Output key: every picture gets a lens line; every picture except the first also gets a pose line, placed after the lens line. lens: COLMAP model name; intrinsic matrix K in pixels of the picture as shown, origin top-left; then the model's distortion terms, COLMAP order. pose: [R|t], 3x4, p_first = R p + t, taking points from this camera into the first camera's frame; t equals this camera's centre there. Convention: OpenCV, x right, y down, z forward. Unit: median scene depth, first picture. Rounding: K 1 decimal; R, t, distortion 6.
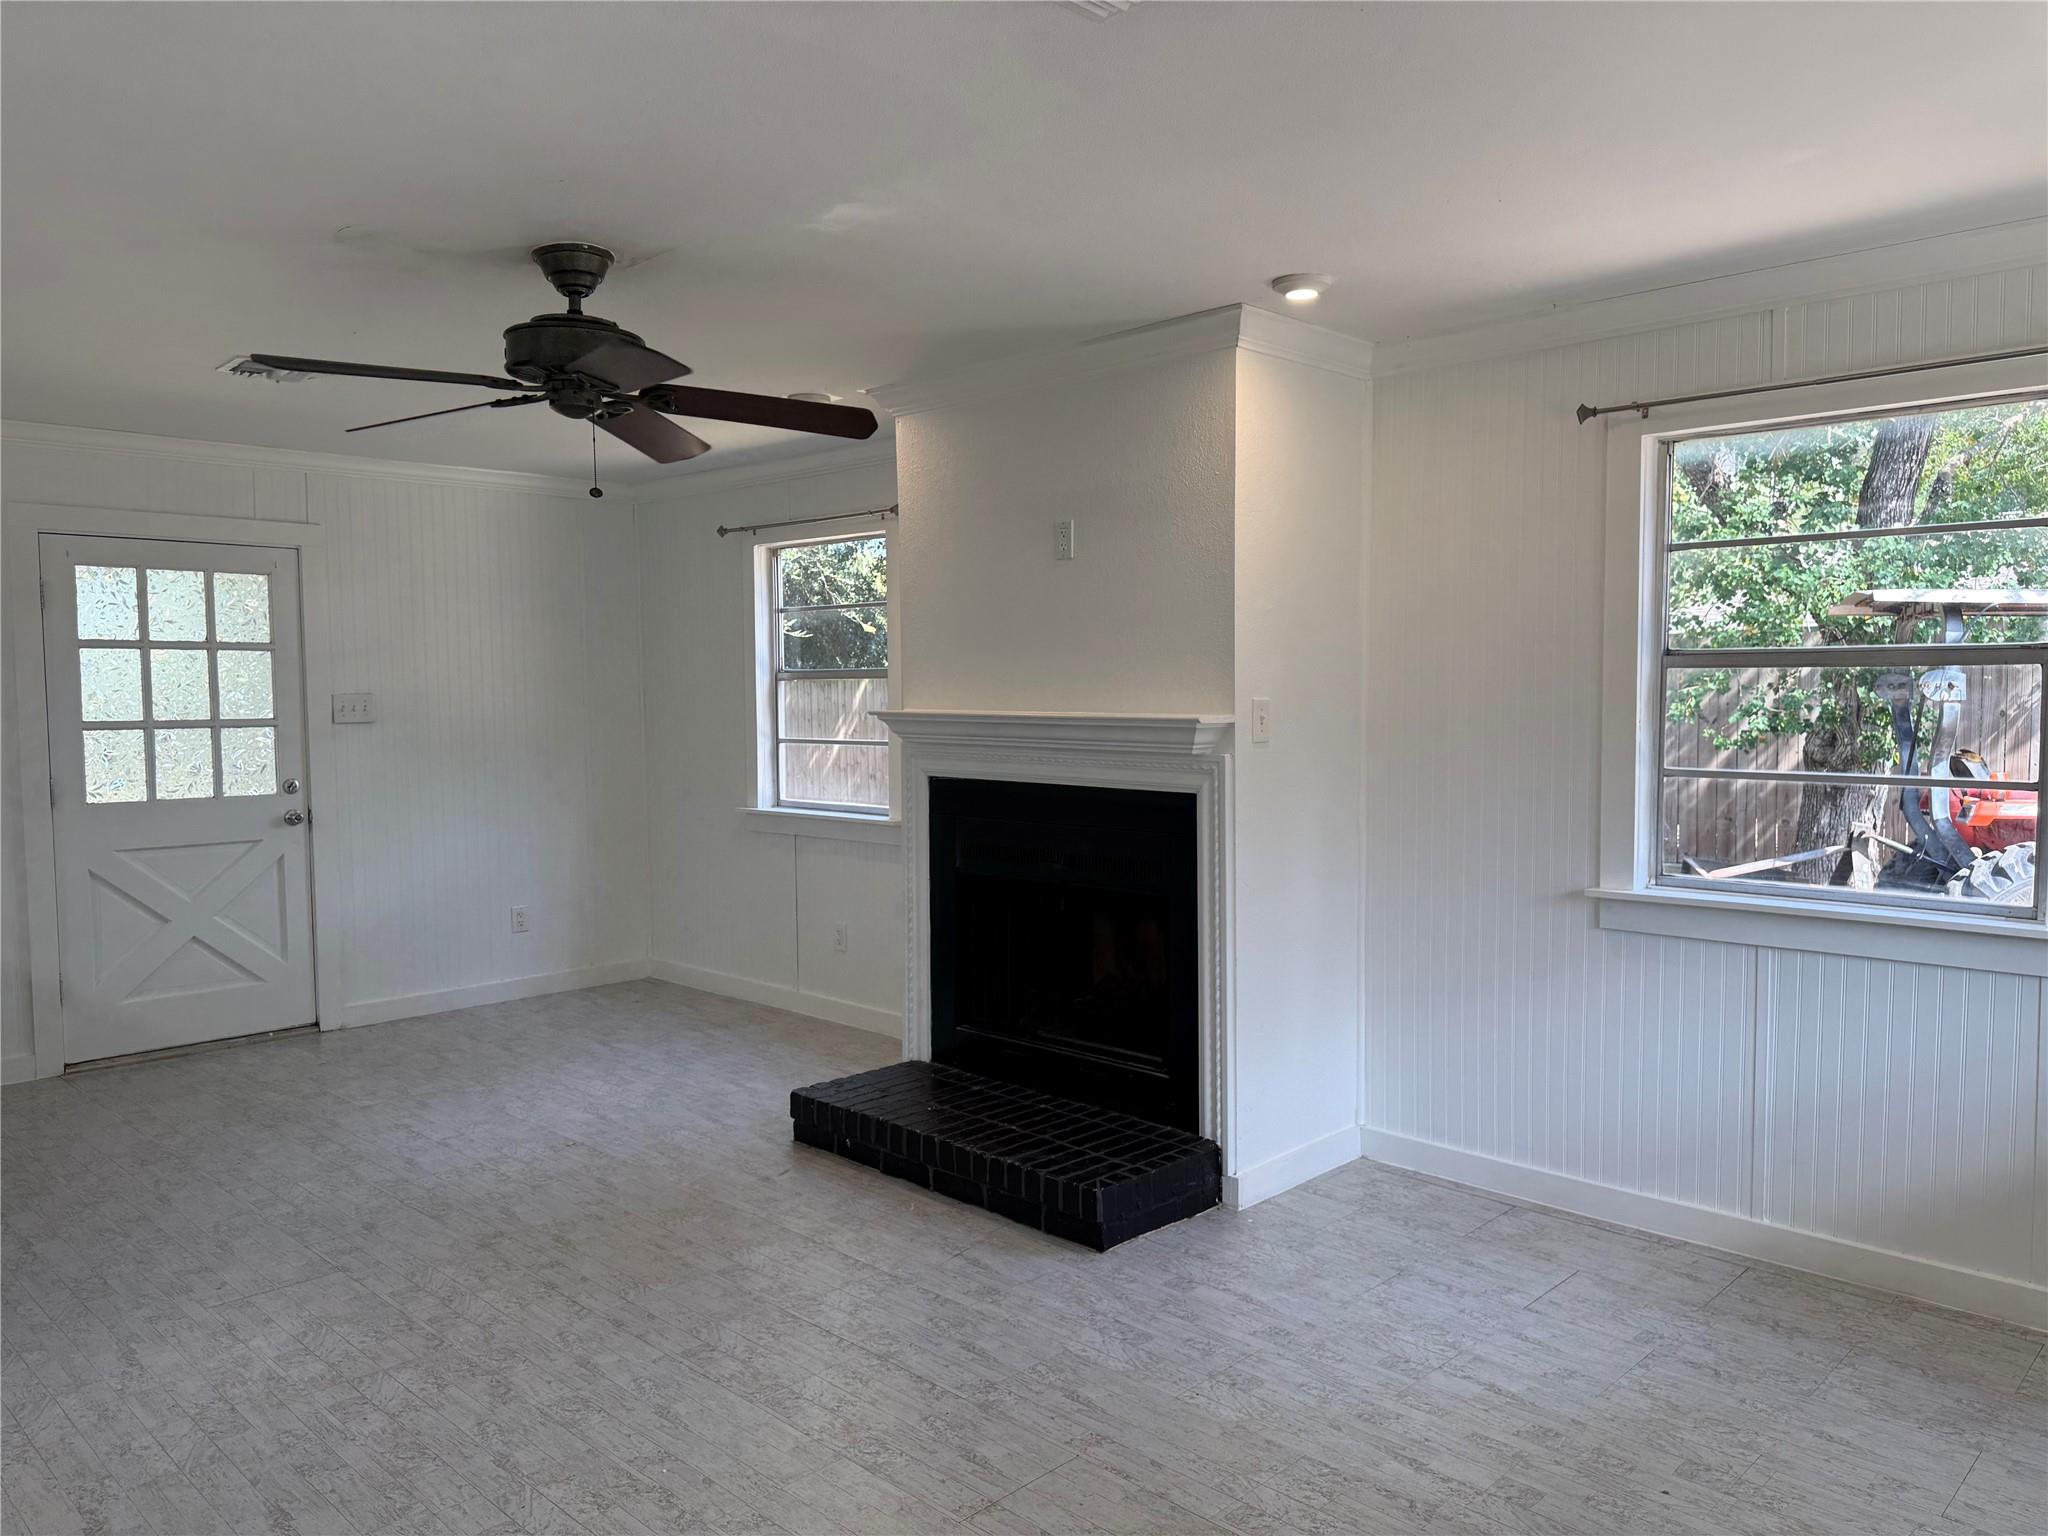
lens RADIAL K [[1446.0, 0, 1040.7], [0, 1446.0, 757.9], [0, 0, 1]] dist [0.091206, -0.136116]
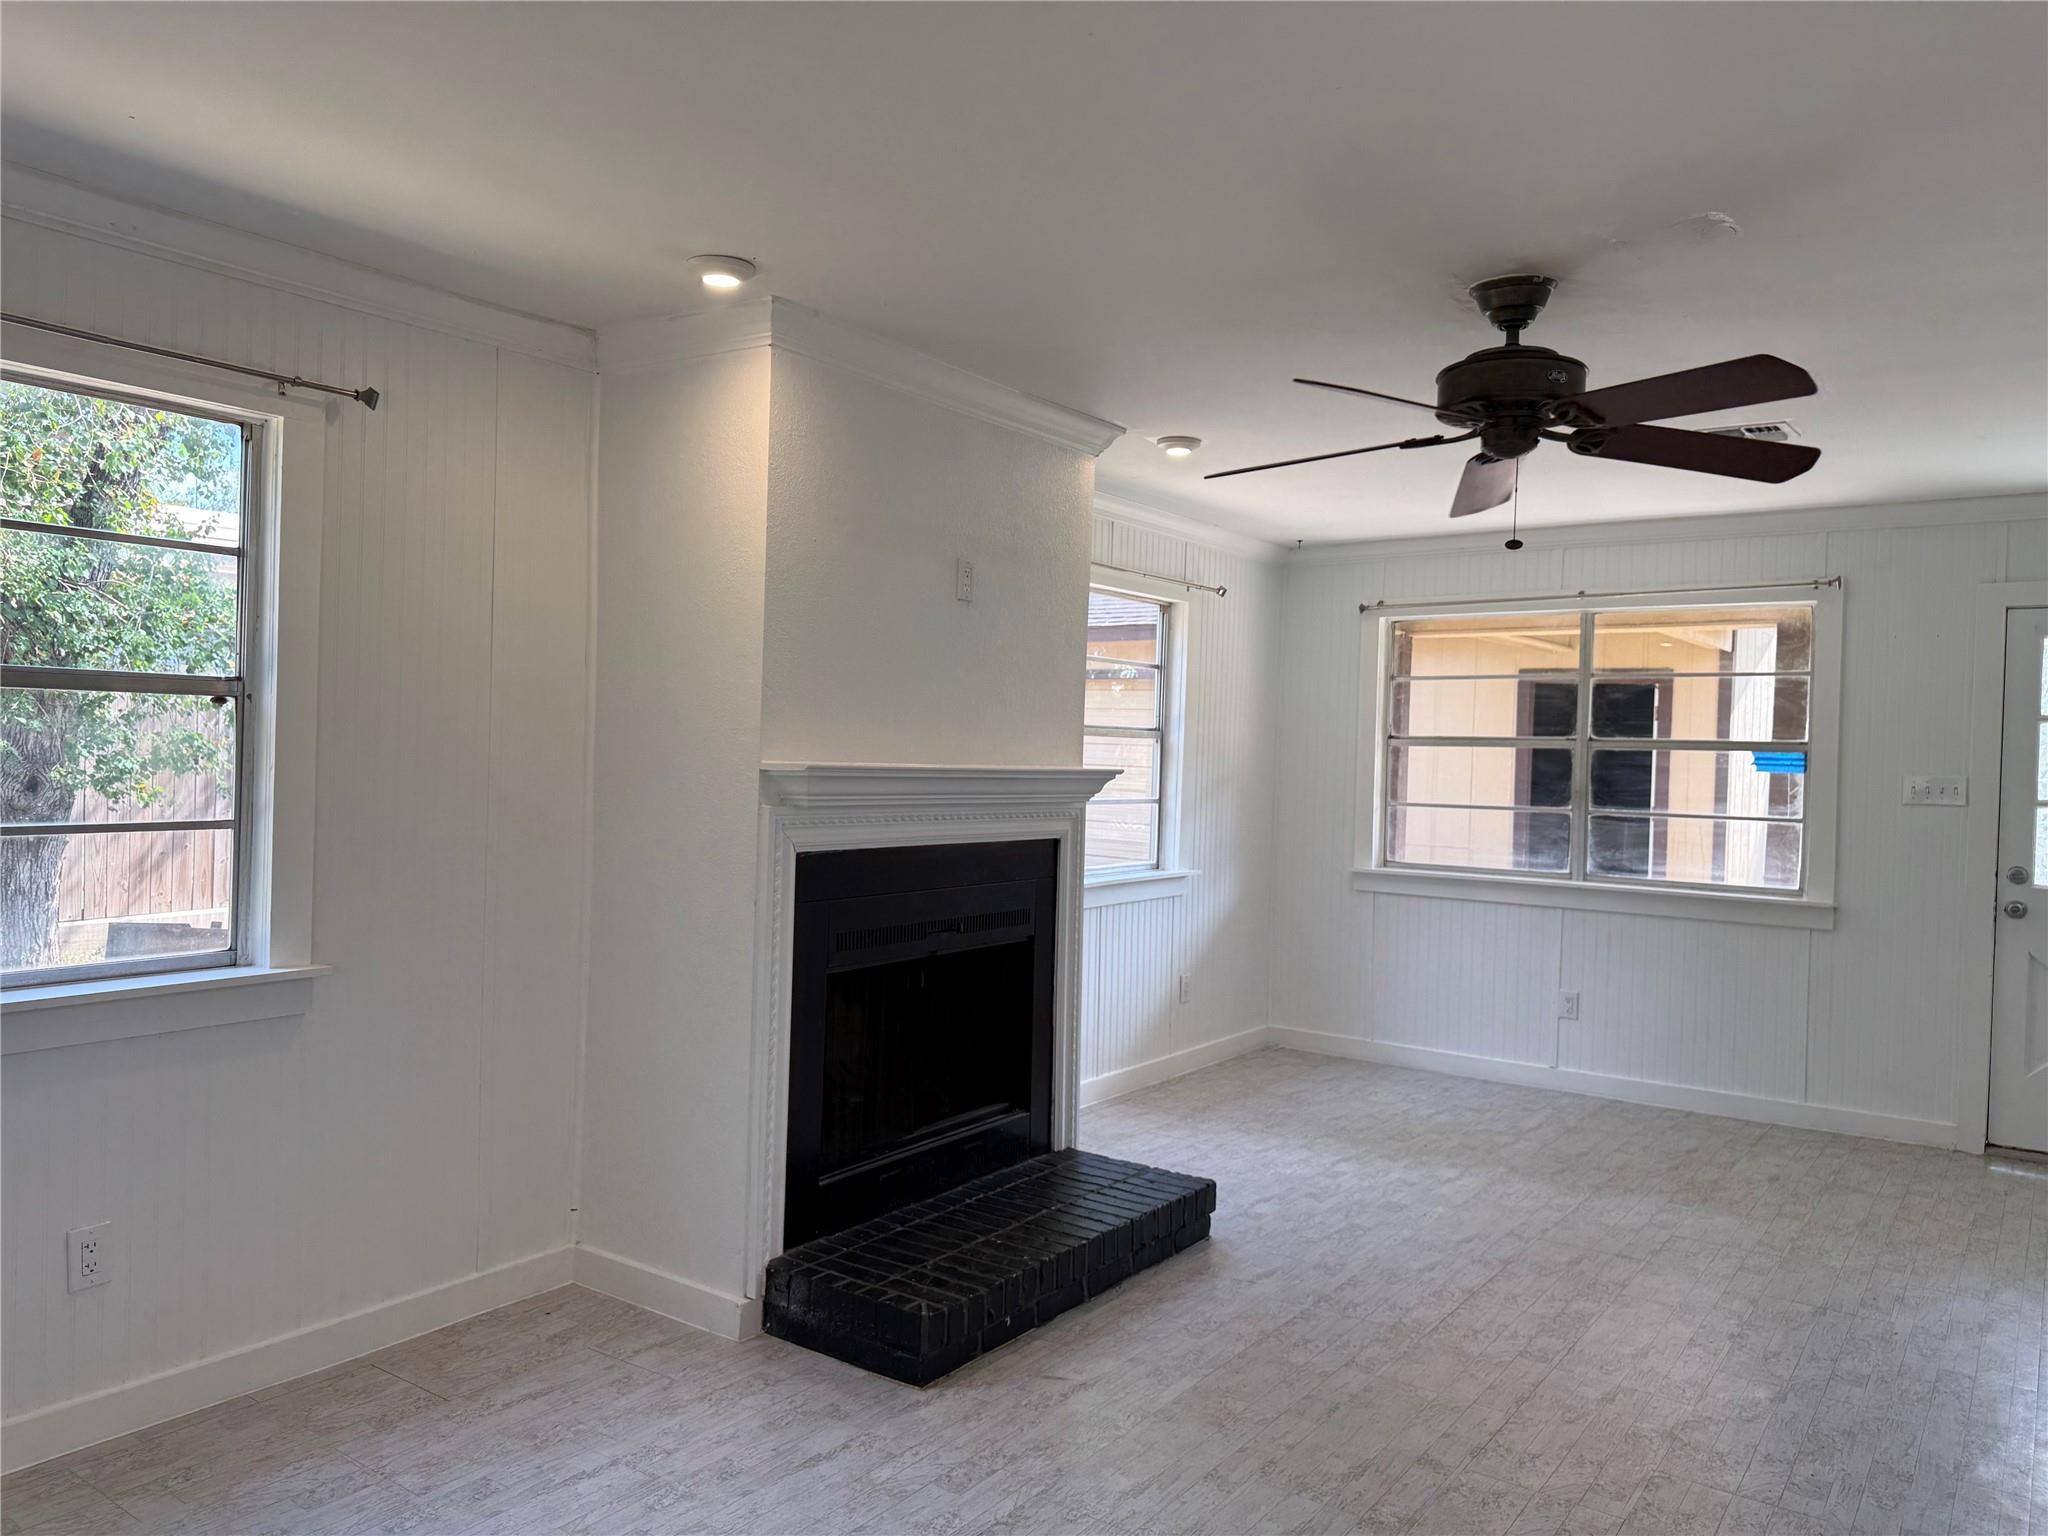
lens RADIAL K [[1446.0, 0, 1040.7], [0, 1446.0, 757.9], [0, 0, 1]] dist [0.091206, -0.136116]
pose [[-0.147948, -0.005475, 0.988980, -0.823897], [0.023490, 0.999683, 0.009049, -0.039155], [-0.988716, 0.024569, -0.147773, 0.992351]]
